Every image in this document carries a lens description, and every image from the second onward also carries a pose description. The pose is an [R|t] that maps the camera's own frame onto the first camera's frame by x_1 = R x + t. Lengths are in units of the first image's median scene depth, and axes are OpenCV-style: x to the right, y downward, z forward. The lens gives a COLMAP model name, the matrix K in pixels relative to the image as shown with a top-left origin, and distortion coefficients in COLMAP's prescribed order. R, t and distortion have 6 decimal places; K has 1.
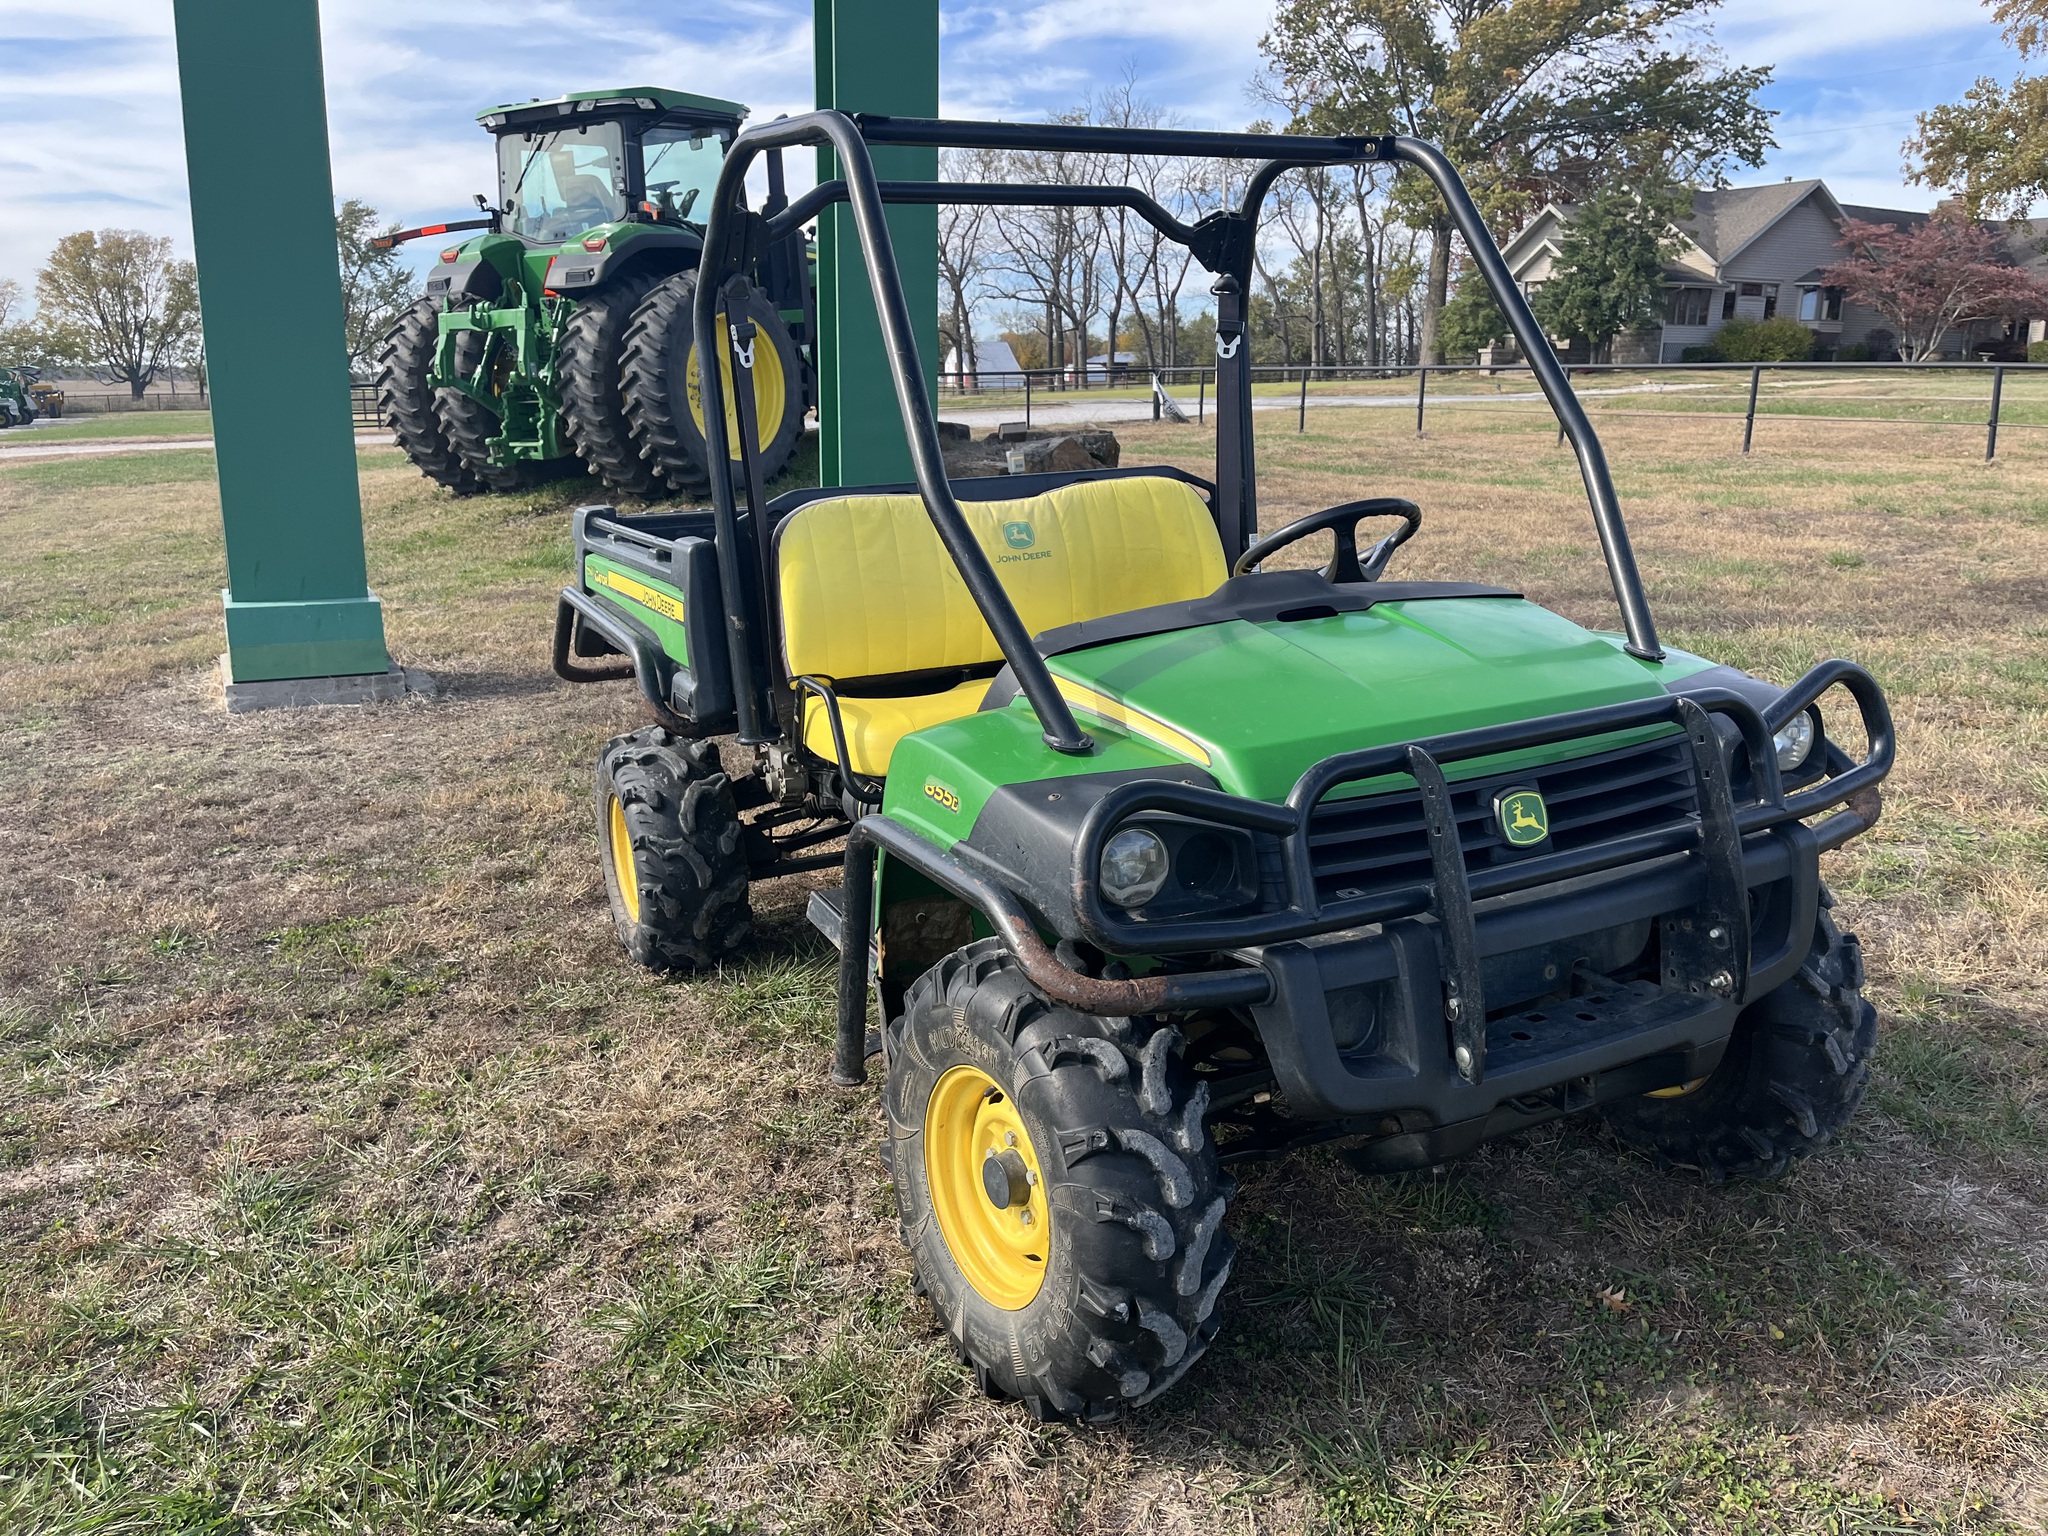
lens RADIAL K [[1547.1, 0, 1015.2], [0, 1547.1, 769.6], [0, 0, 1]] dist [0.058900, -0.085061]
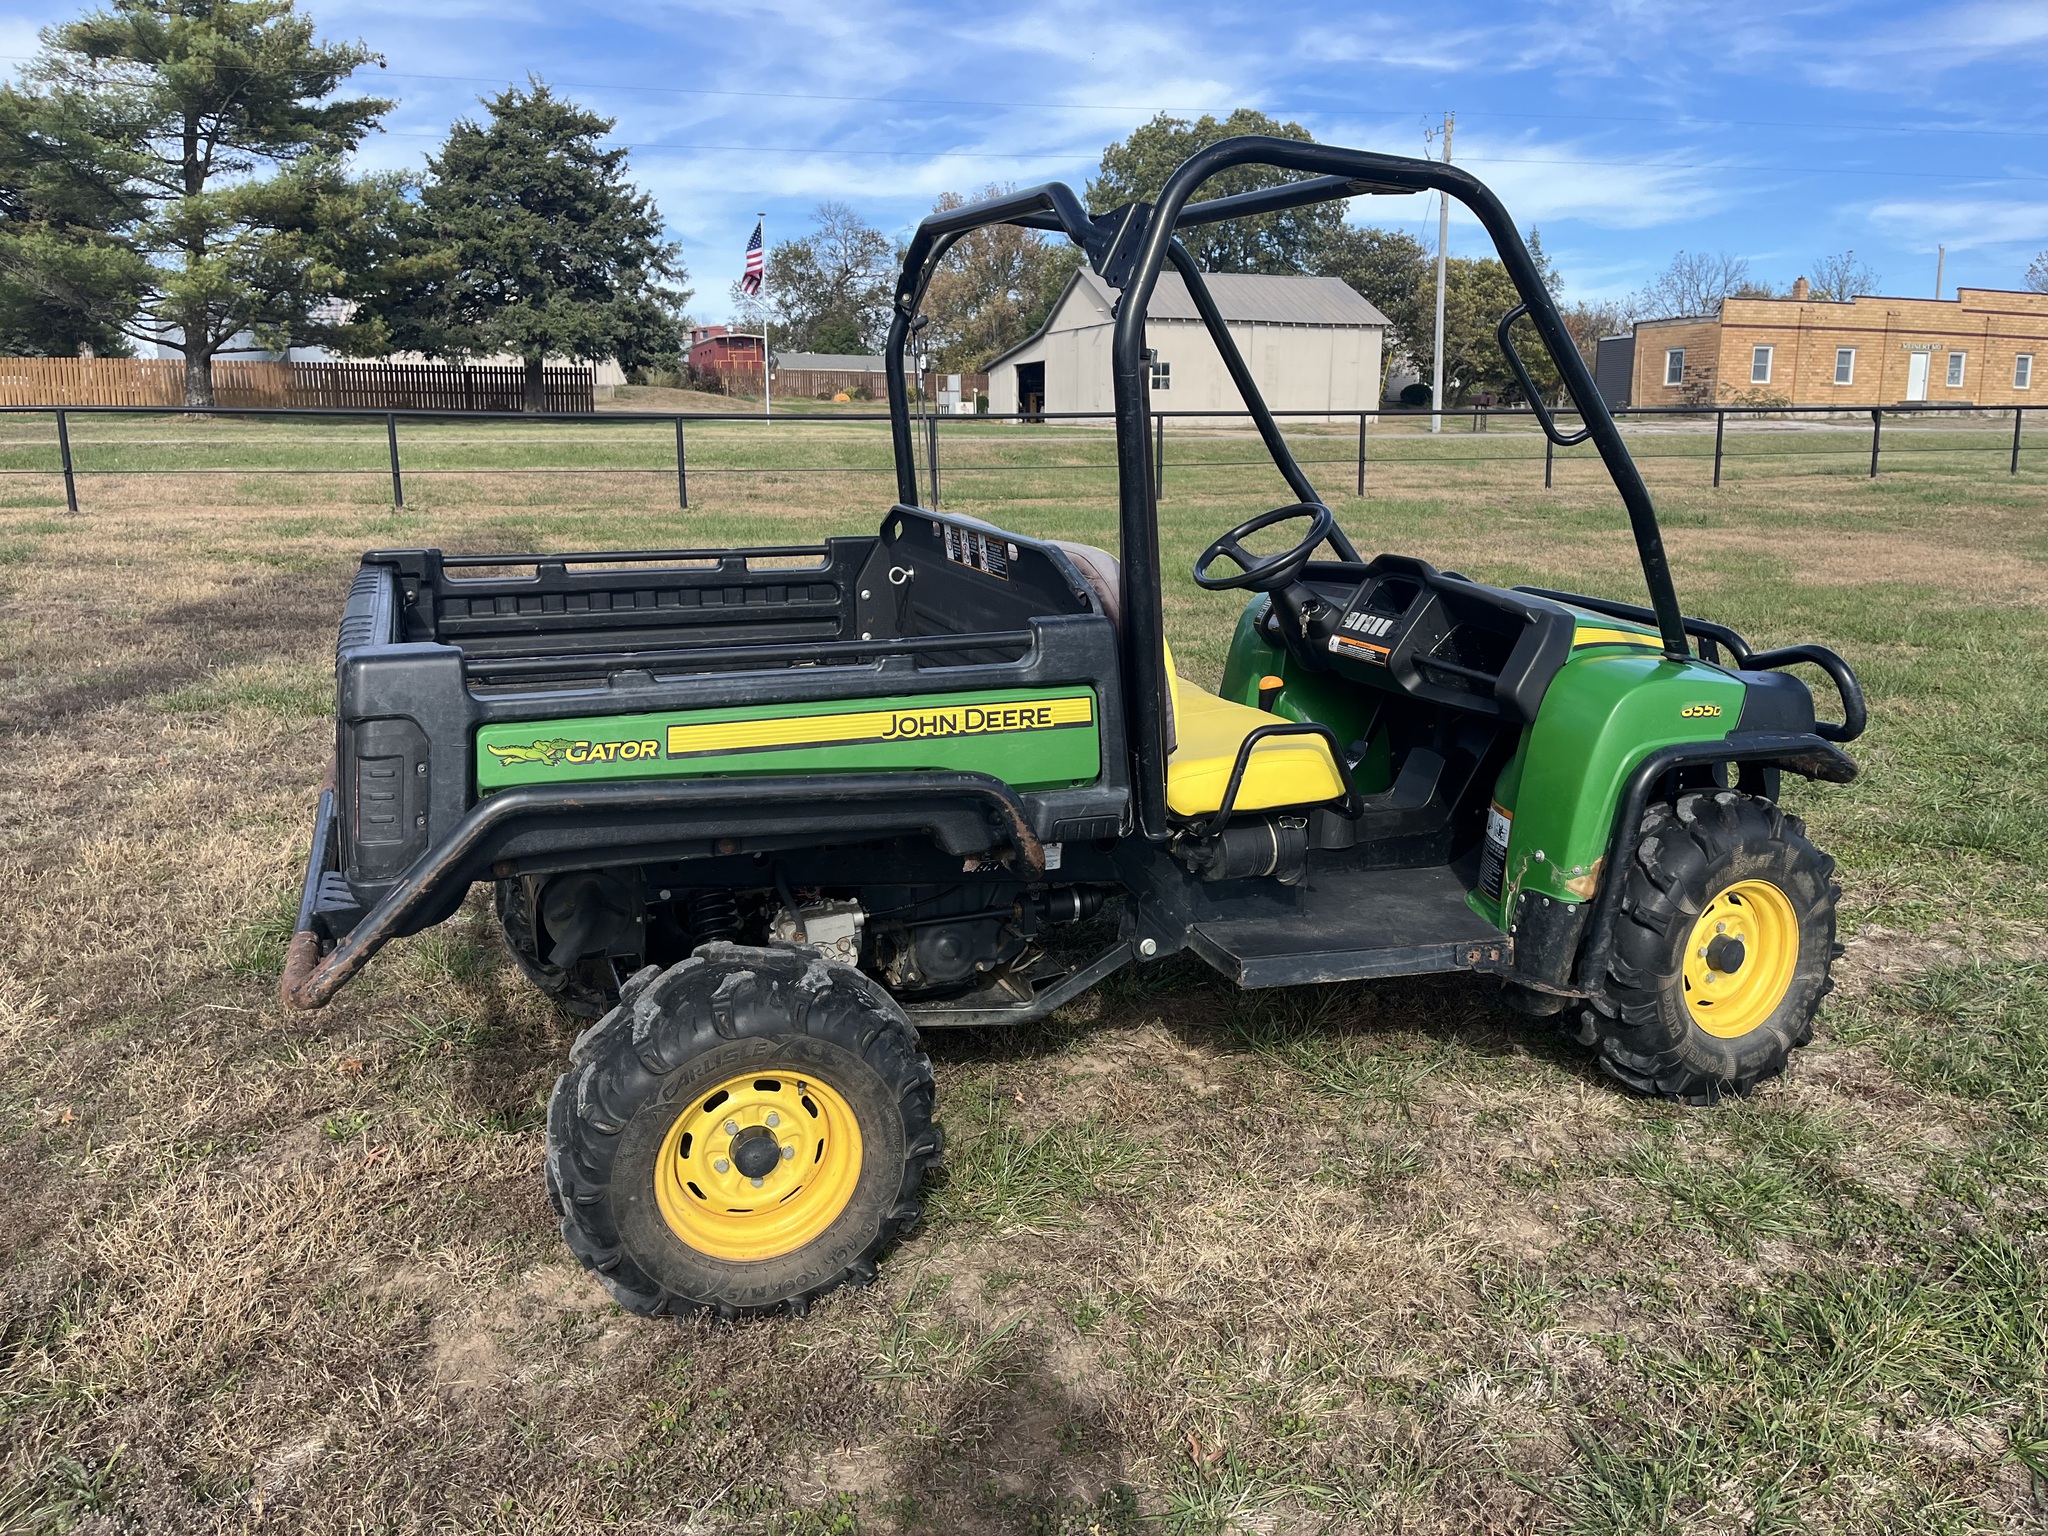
lens RADIAL K [[1547.1, 0, 1023.1], [0, 1547.1, 766.7], [0, 0, 1]] dist [0.058900, -0.085061]
pose [[0.103274, -0.213722, 0.971420, -0.234709], [0.241037, 0.952909, 0.184024, -0.053767], [-0.965005, 0.215144, 0.149926, 0.220592]]
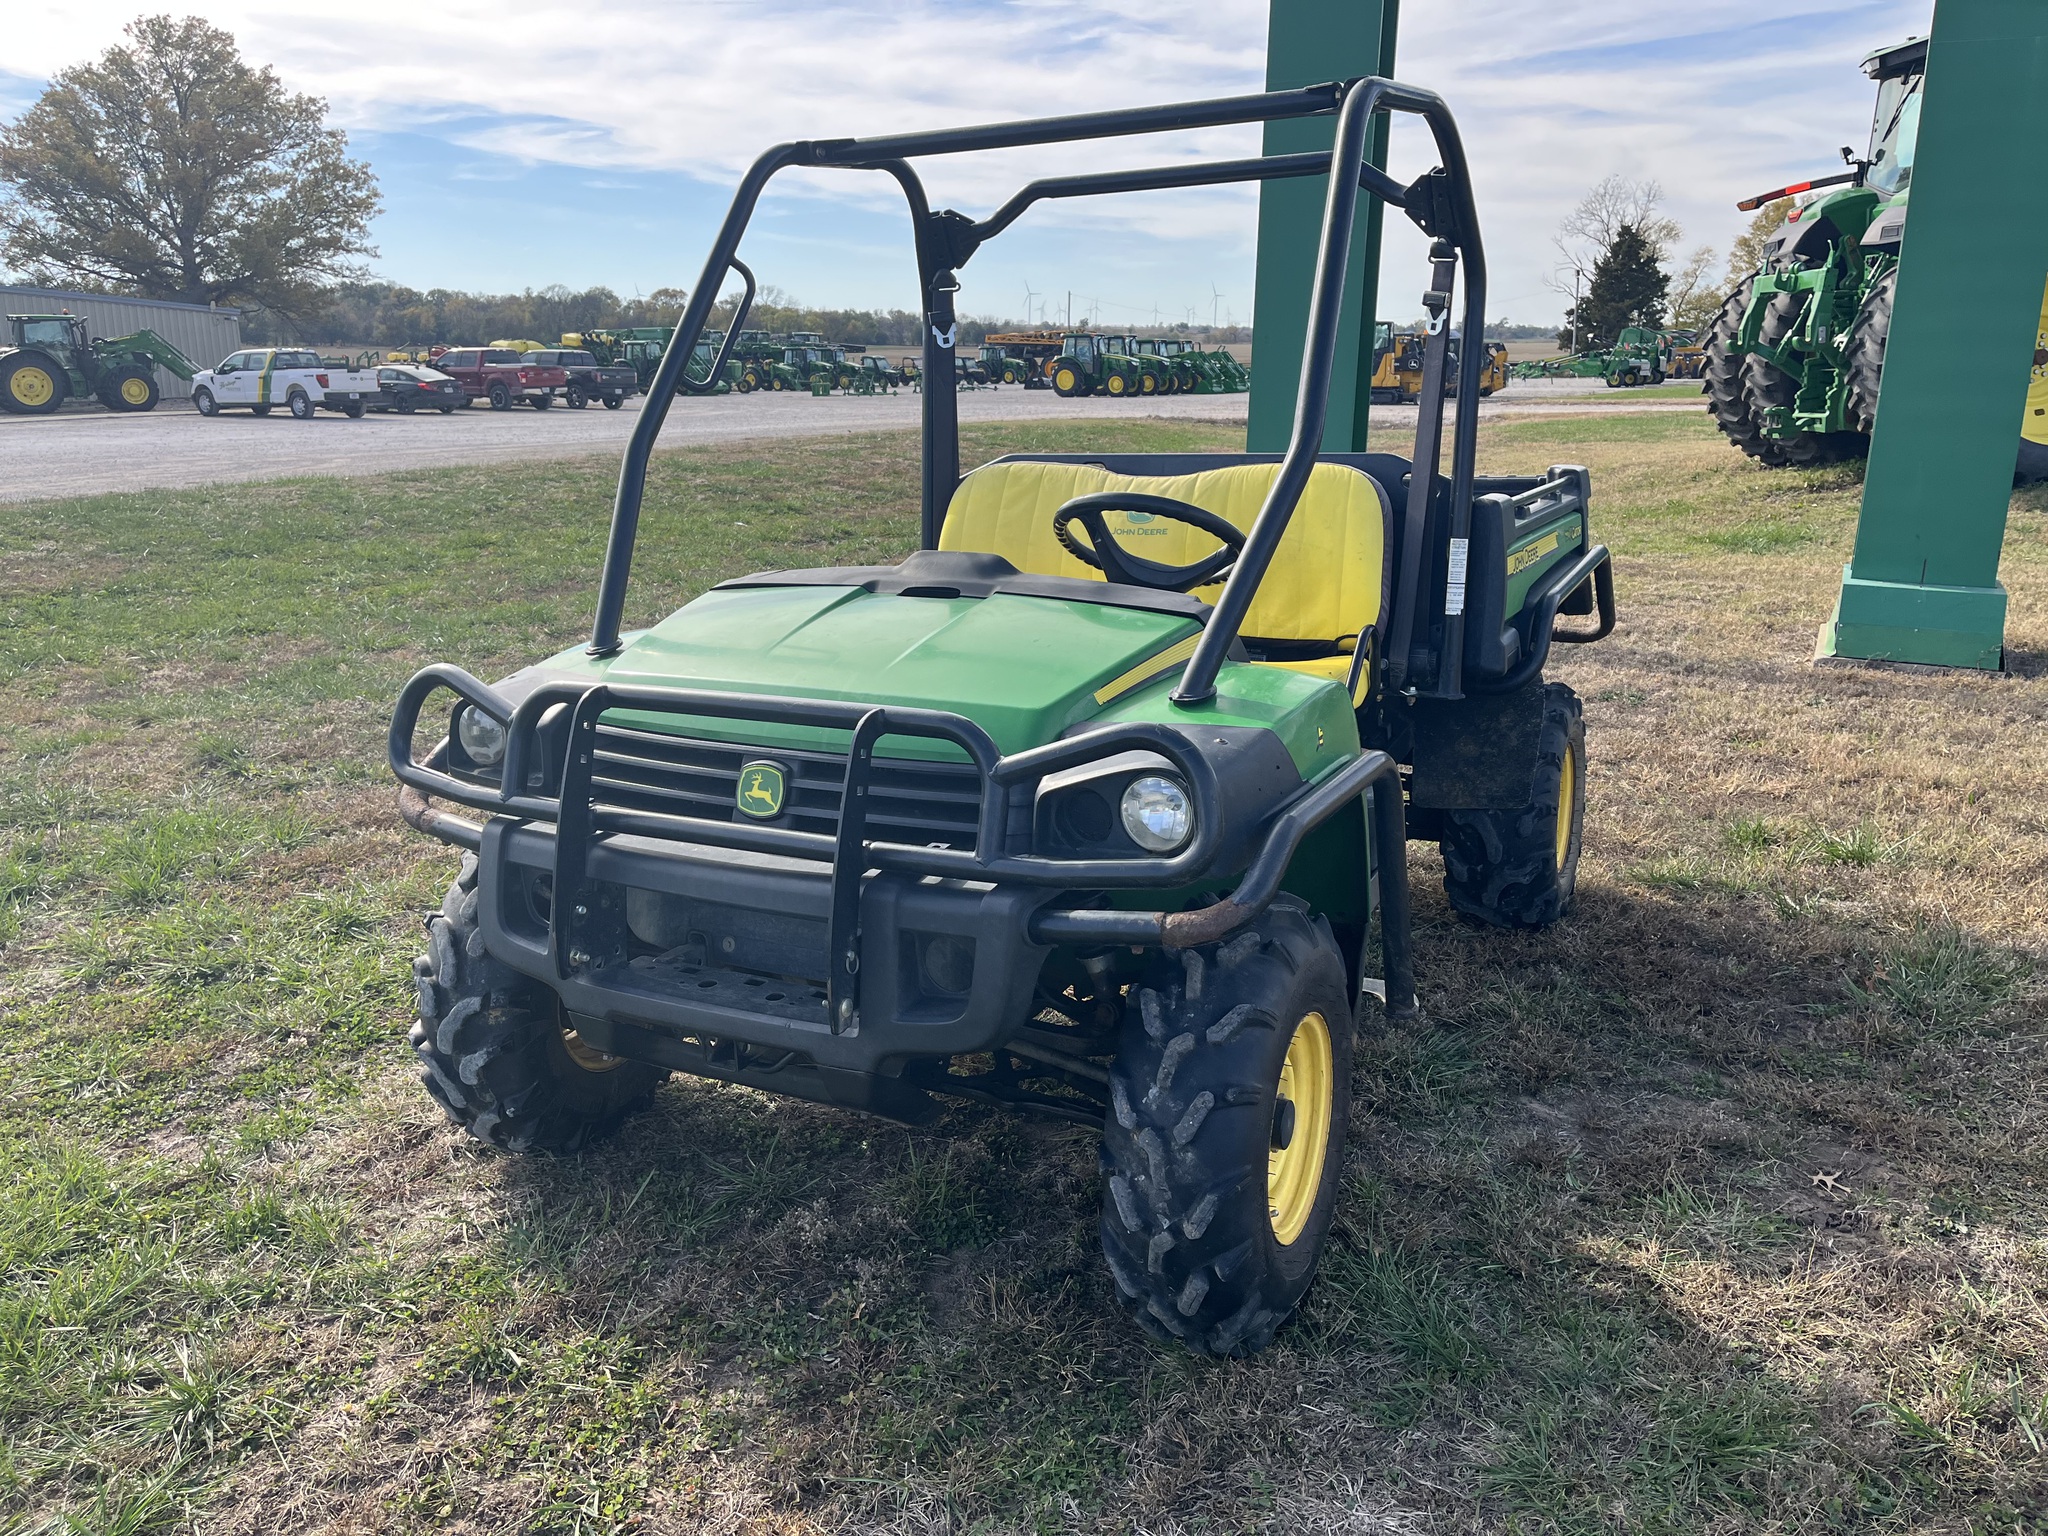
lens RADIAL K [[1547.1, 0, 1017.9], [0, 1547.1, 774.9], [0, 0, 1]] dist [0.058900, -0.085061]
pose [[0.568357, 0.221768, -0.792331, 0.198635], [-0.201100, 0.971226, 0.127585, -0.023388], [0.797827, 0.086824, 0.596601, 0.081854]]
